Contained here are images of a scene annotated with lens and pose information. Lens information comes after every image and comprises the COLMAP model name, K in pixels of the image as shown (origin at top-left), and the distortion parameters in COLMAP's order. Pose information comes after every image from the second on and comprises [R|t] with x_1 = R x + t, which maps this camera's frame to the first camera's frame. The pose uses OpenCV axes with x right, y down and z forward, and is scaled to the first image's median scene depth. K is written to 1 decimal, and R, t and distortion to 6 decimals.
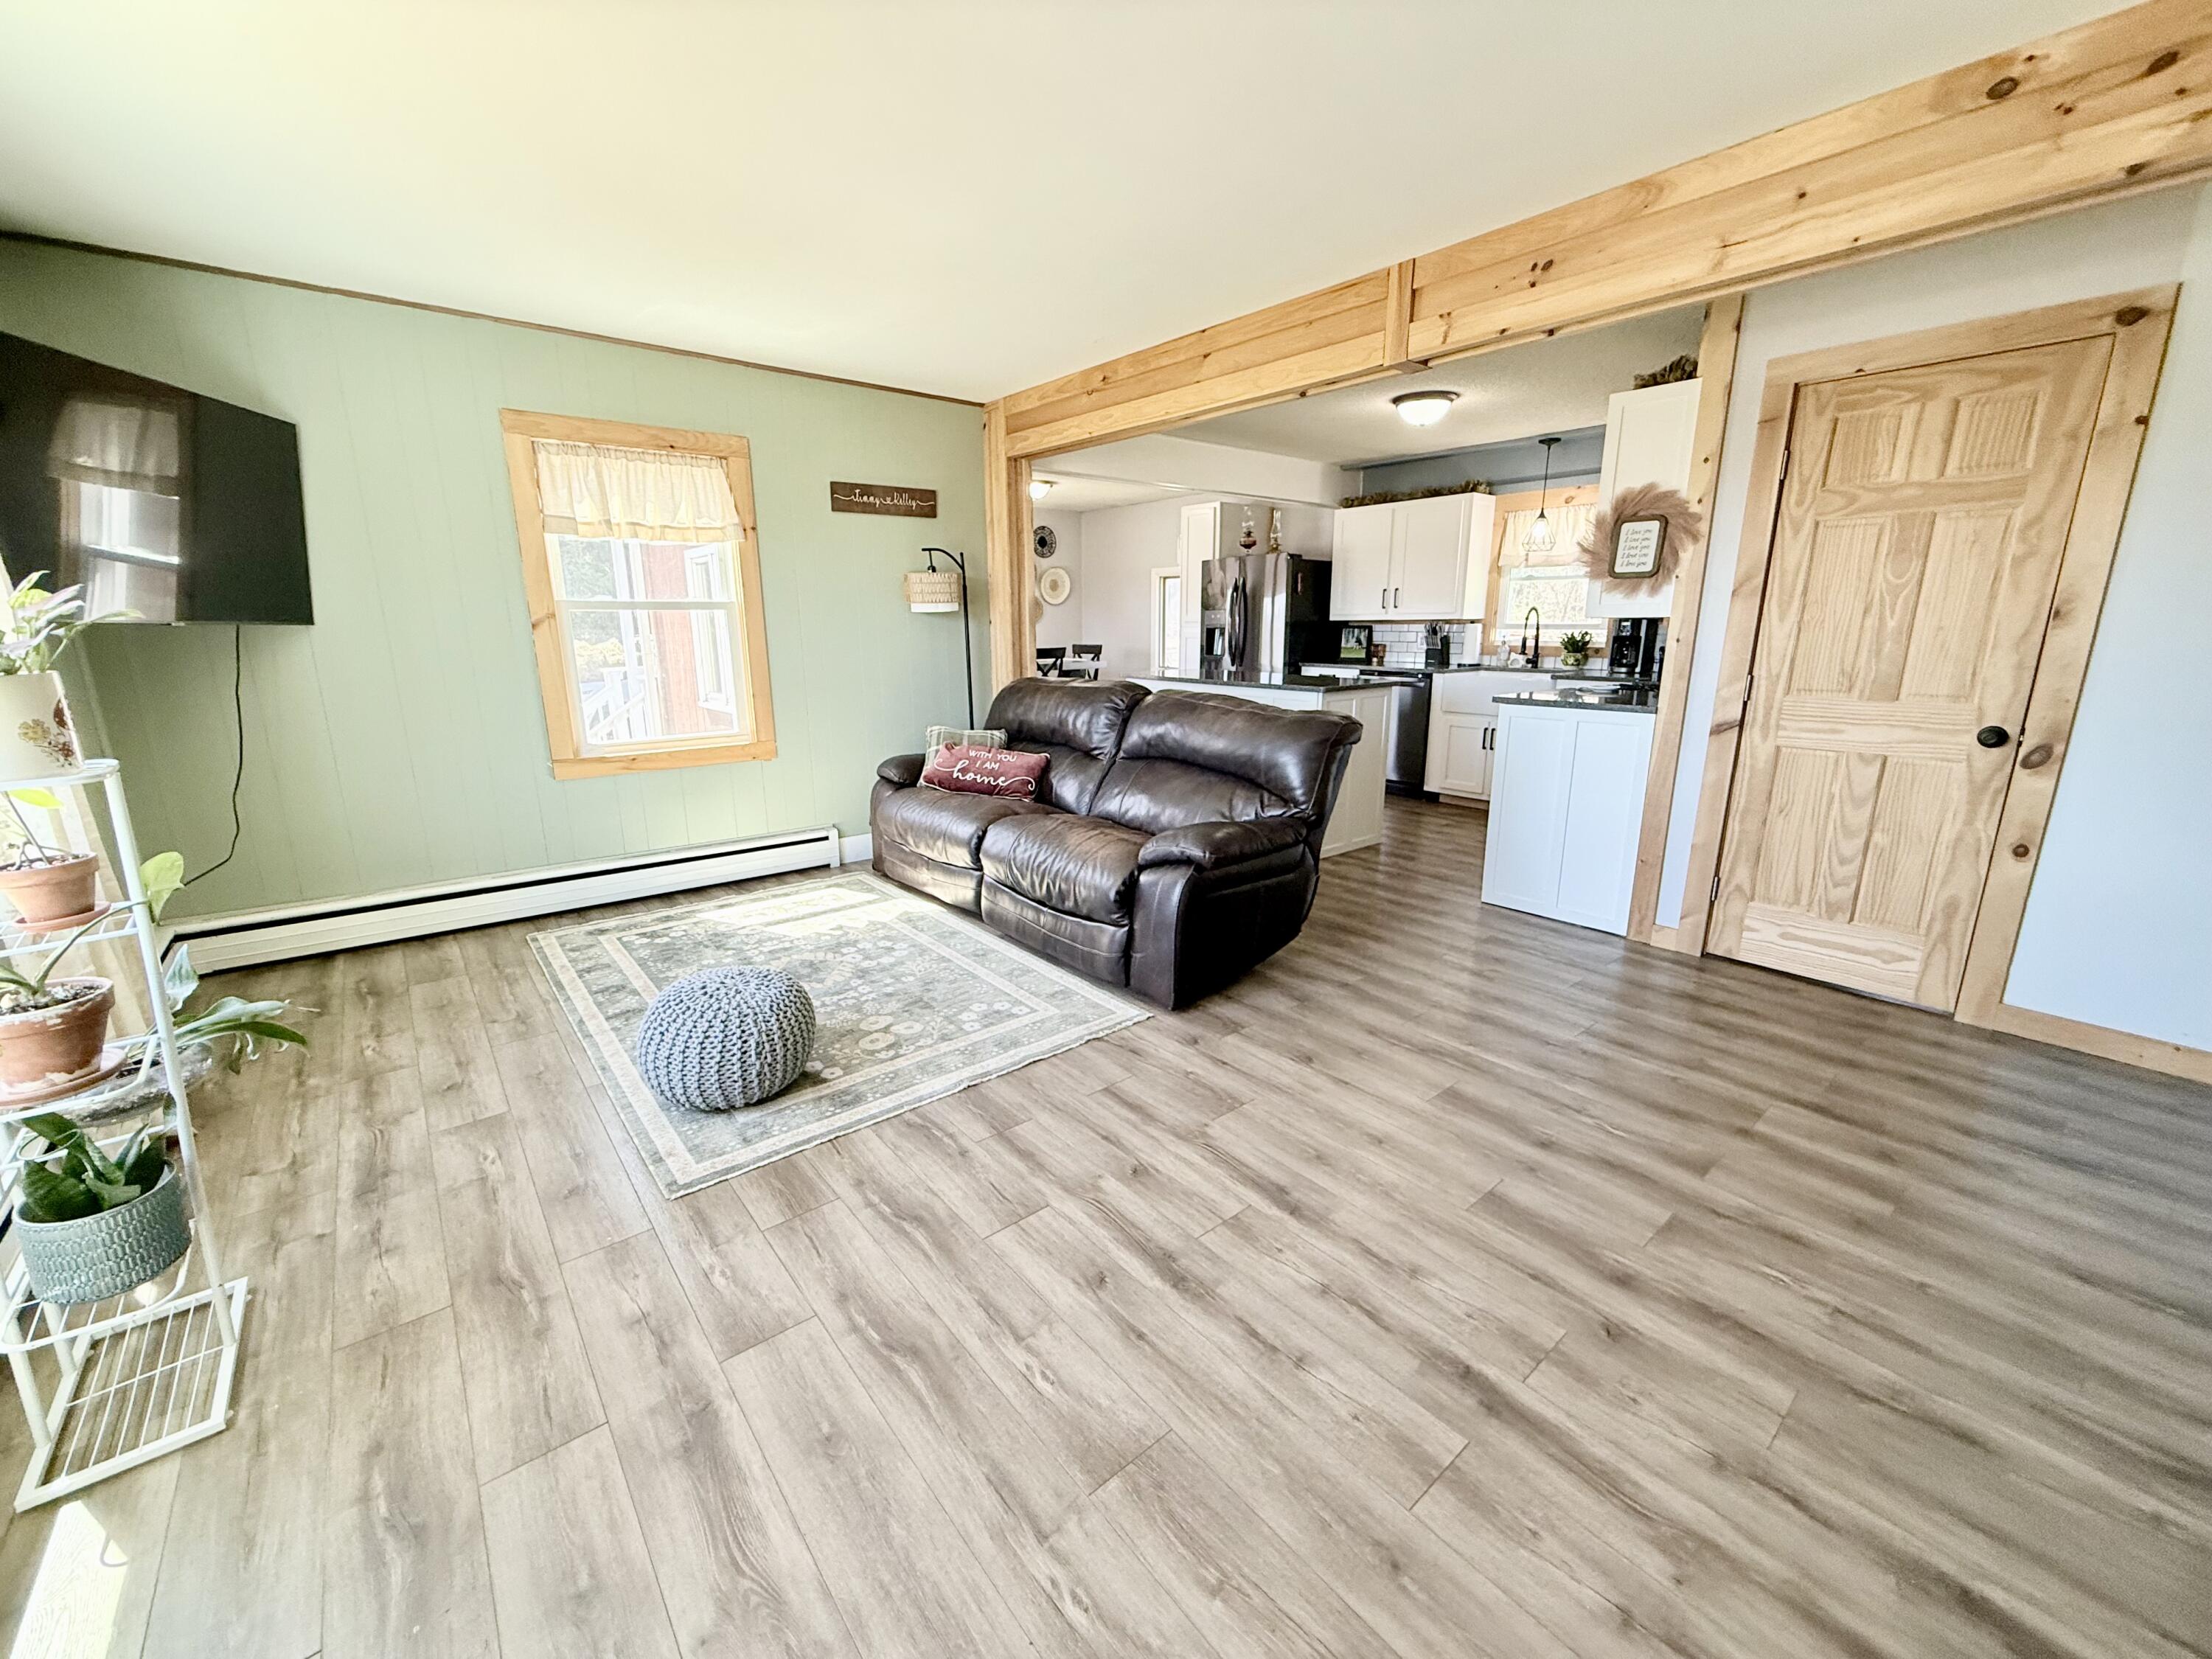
lens RADIAL K [[877.8, 0, 1102.2], [0, 877.8, 835.4], [0, 0, 1]] dist [0.000321, -0.000193]
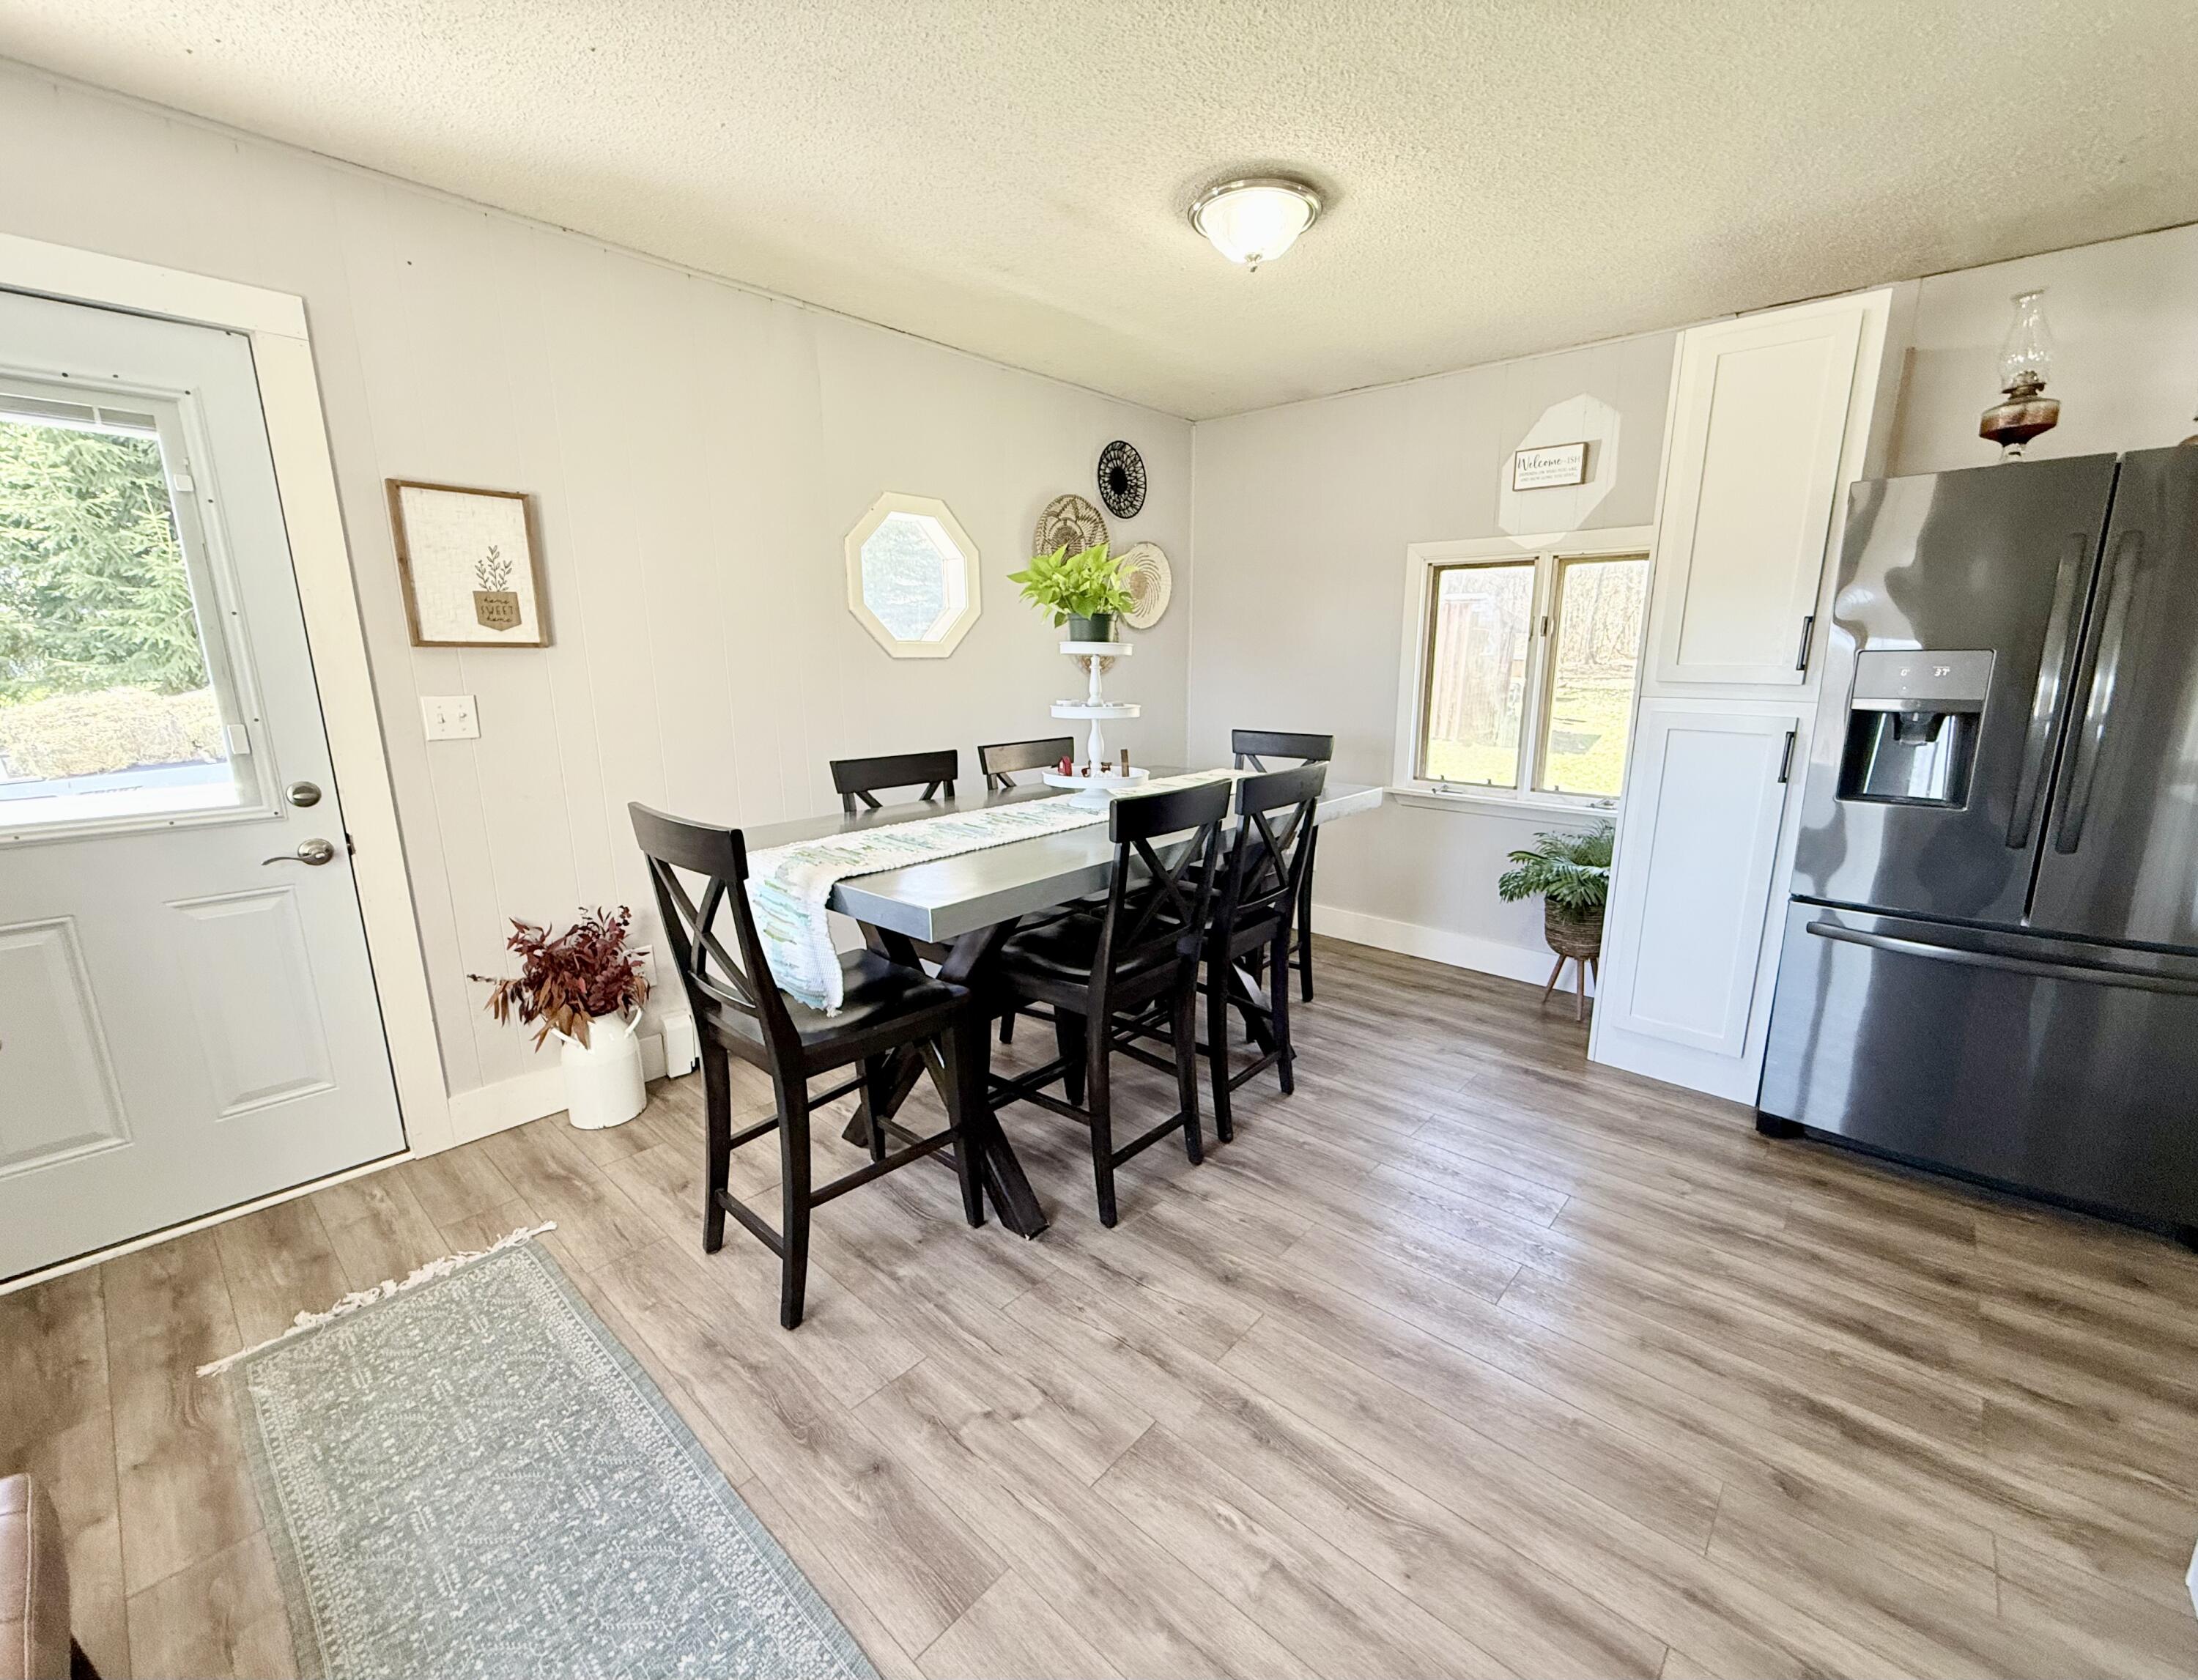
lens RADIAL K [[903.4, 0, 1137.7], [0, 903.4, 858.6], [0, 0, 1]] dist [-0.001977, 0.000565]
pose [[0.985323, -0.033909, 0.167300, -0.220289], [0.036076, 0.999300, -0.009927, -0.241151], [-0.166846, 0.015817, 0.985856, 0.929937]]
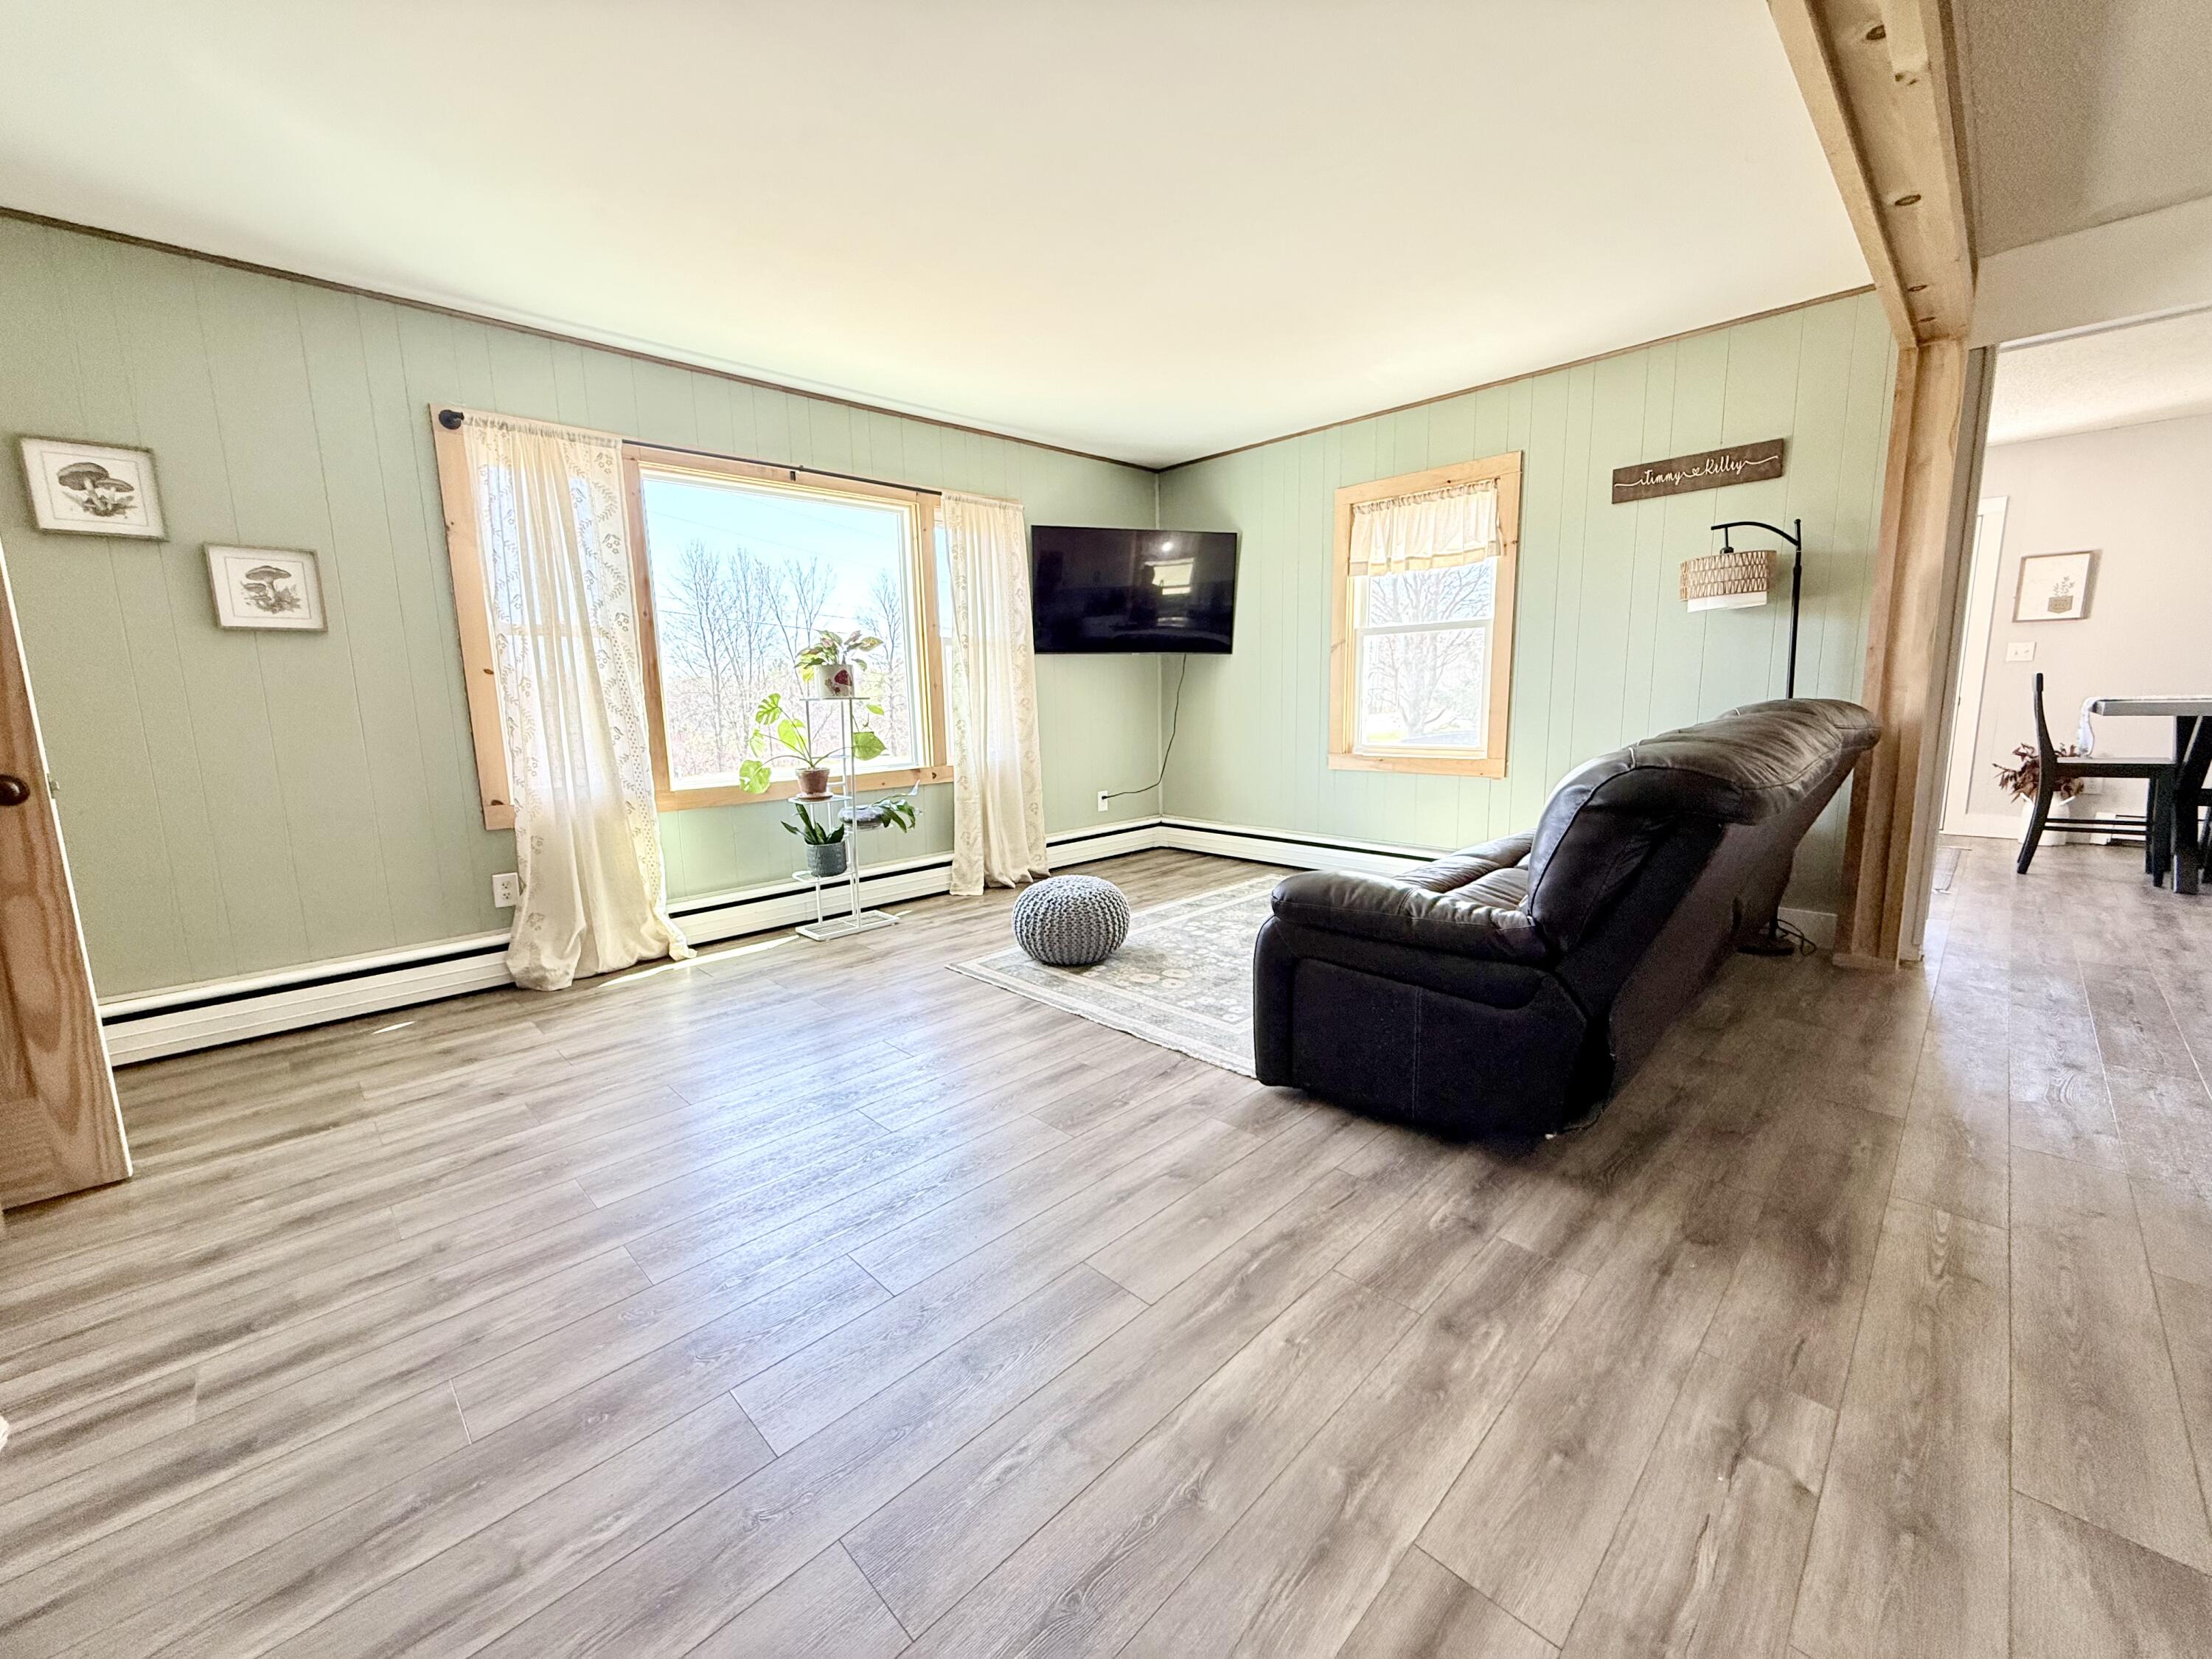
lens RADIAL K [[877.8, 0, 1092.9], [0, 877.8, 824.4], [0, 0, 1]] dist [0.000321, -0.000193]
pose [[0.080769, 0.150544, -0.985298, 0.411444], [-0.216763, 0.967522, 0.130059, -0.050056], [0.972877, 0.203072, 0.110778, 0.354322]]
